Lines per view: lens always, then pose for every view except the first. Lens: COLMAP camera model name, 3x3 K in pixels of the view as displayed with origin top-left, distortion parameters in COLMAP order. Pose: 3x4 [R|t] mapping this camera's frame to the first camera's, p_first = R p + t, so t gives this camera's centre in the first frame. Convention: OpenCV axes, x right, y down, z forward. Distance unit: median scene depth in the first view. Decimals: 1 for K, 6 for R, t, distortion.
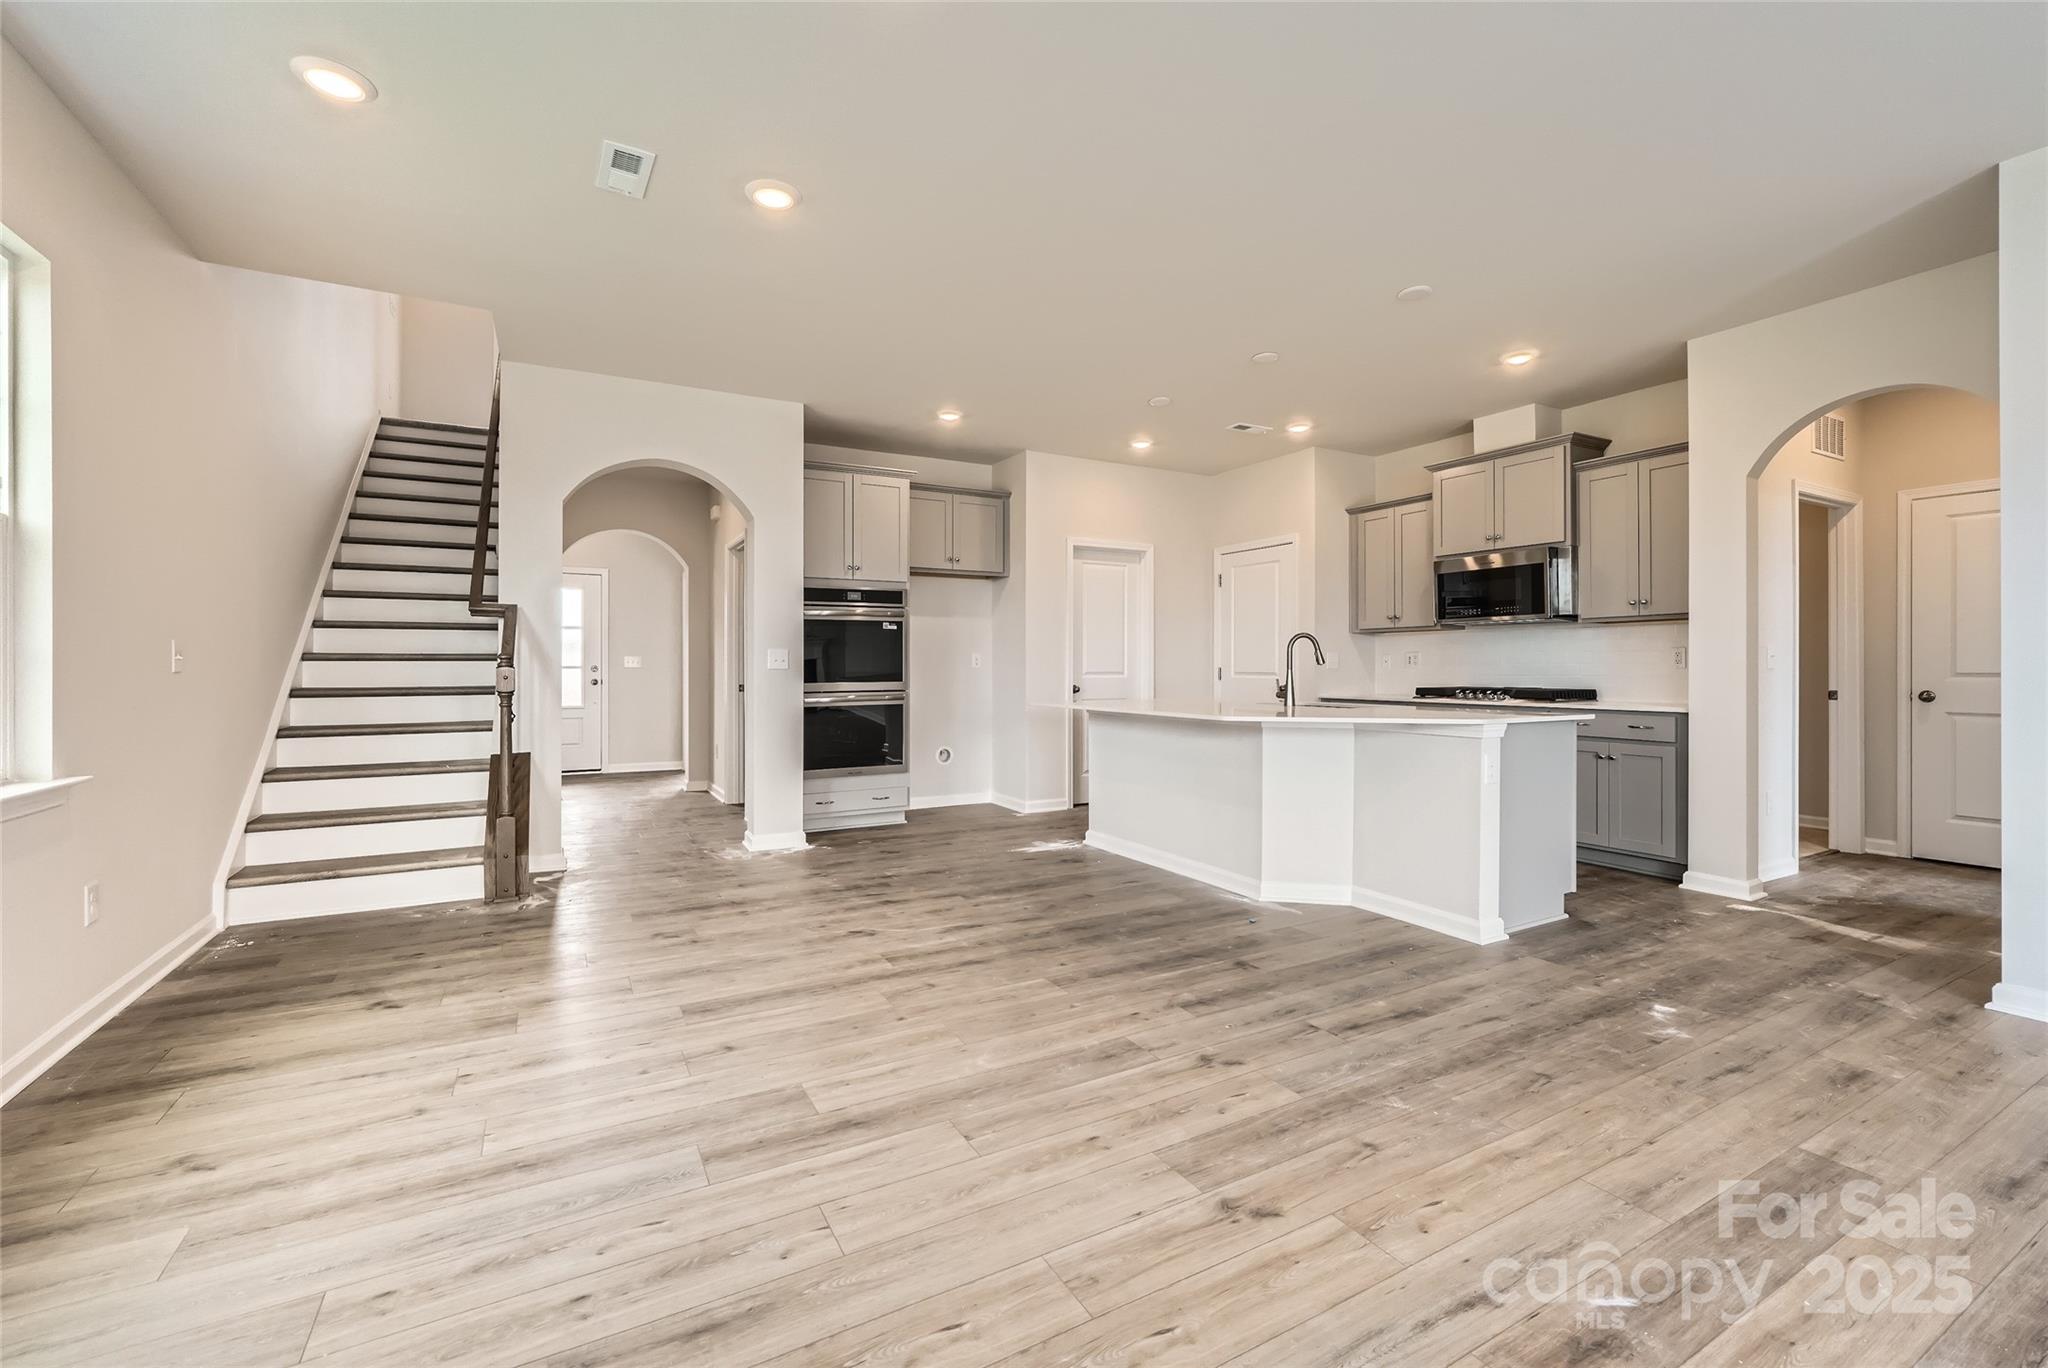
lens RADIAL K [[874.2, 0, 1029.6], [0, 874.2, 672.4], [0, 0, 1]] dist [0.028146, 0.000545]
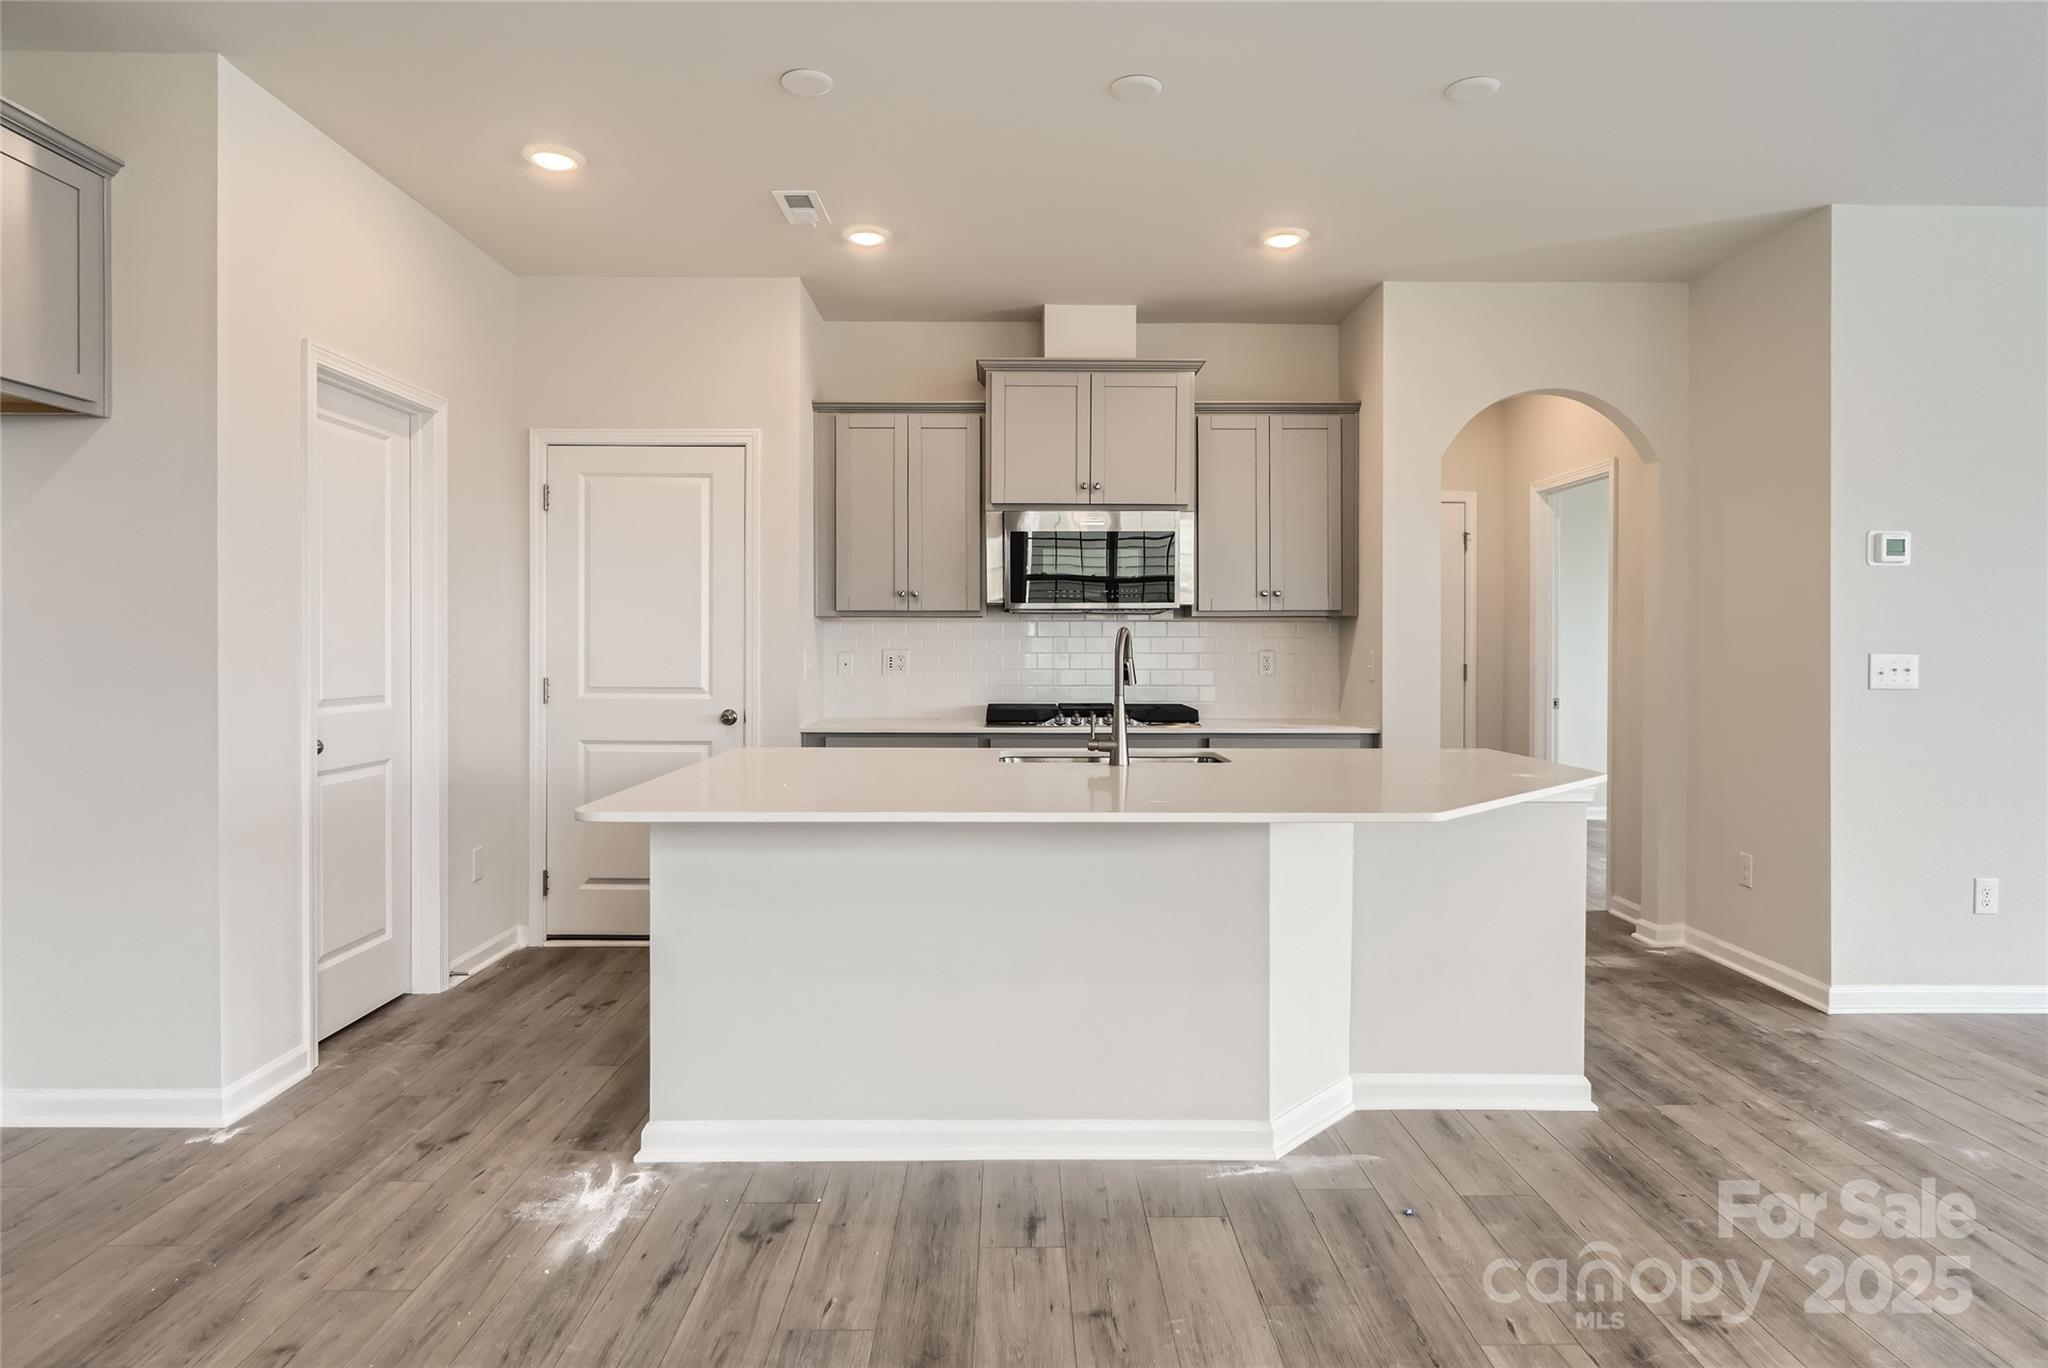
lens RADIAL K [[1199.6, 0, 1013.4], [0, 1199.6, 650.2], [0, 0, 1]] dist [-0.008308, 0.003046]
pose [[0.483573, 0.002577, 0.875300, -0.299444], [0.003980, 0.999979, -0.005143, -0.021455], [-0.875295, 0.005971, 0.483552, 0.581769]]
